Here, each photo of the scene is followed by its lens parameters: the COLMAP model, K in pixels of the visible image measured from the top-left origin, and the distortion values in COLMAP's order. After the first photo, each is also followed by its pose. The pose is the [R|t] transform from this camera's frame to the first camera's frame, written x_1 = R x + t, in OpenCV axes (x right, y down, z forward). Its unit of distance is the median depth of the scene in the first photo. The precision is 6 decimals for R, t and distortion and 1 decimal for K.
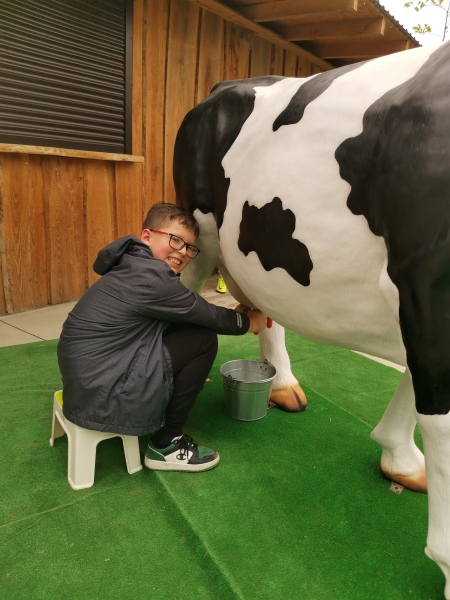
lens RADIAL K [[457.6, 0, 225.0], [0, 457.6, 300.0], [0, 0, 1]] dist [-0.030810, -0.005172]
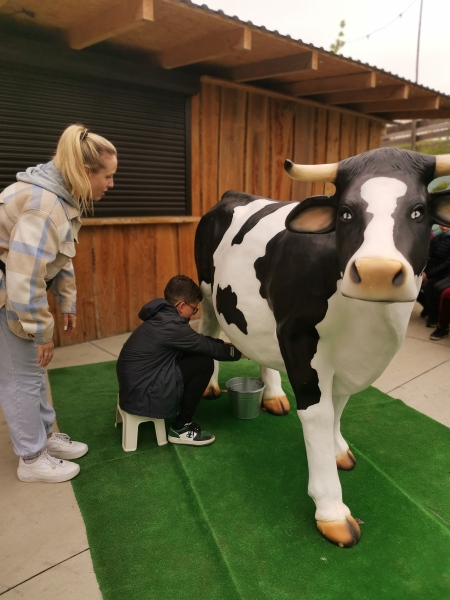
lens RADIAL K [[450.4, 0, 225.0], [0, 450.4, 300.0], [0, 0, 1]] dist [0.023046, -0.105078]
pose [[0.981437, -0.000341, -0.191785, 0.252477], [-0.007295, 0.999208, -0.039108, -0.056938], [0.191647, 0.039782, 0.980657, -0.423665]]
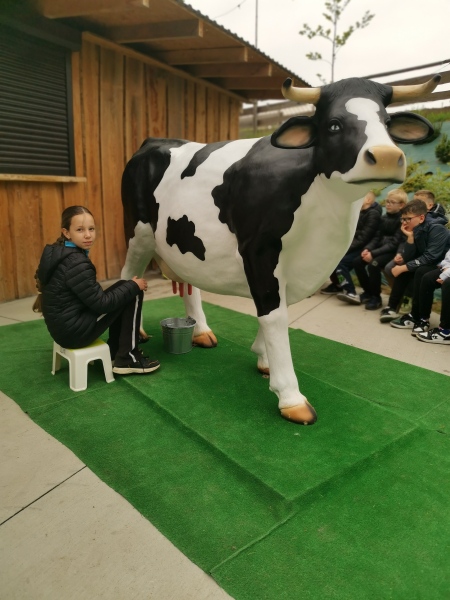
lens RADIAL K [[450.4, 0, 225.0], [0, 450.4, 300.0], [0, 0, 1]] dist [0.023046, -0.105078]
pose [[0.986770, -0.060009, 0.150614, -0.016013], [0.060773, 0.998151, -0.000469, 0.083702], [-0.150307, 0.009616, 0.988593, -0.521907]]
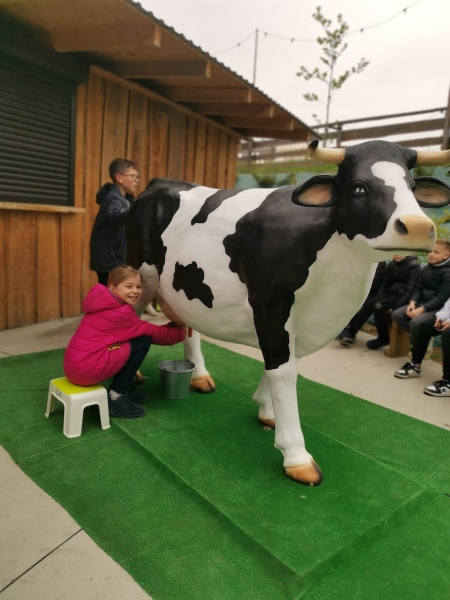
lens RADIAL K [[450.4, 0, 225.0], [0, 450.4, 300.0], [0, 0, 1]] dist [0.023046, -0.105078]
pose [[0.982687, -0.008414, 0.185081, -0.061922], [0.019736, 0.998038, -0.059413, 0.027250], [-0.184218, 0.062037, 0.980926, -0.485218]]
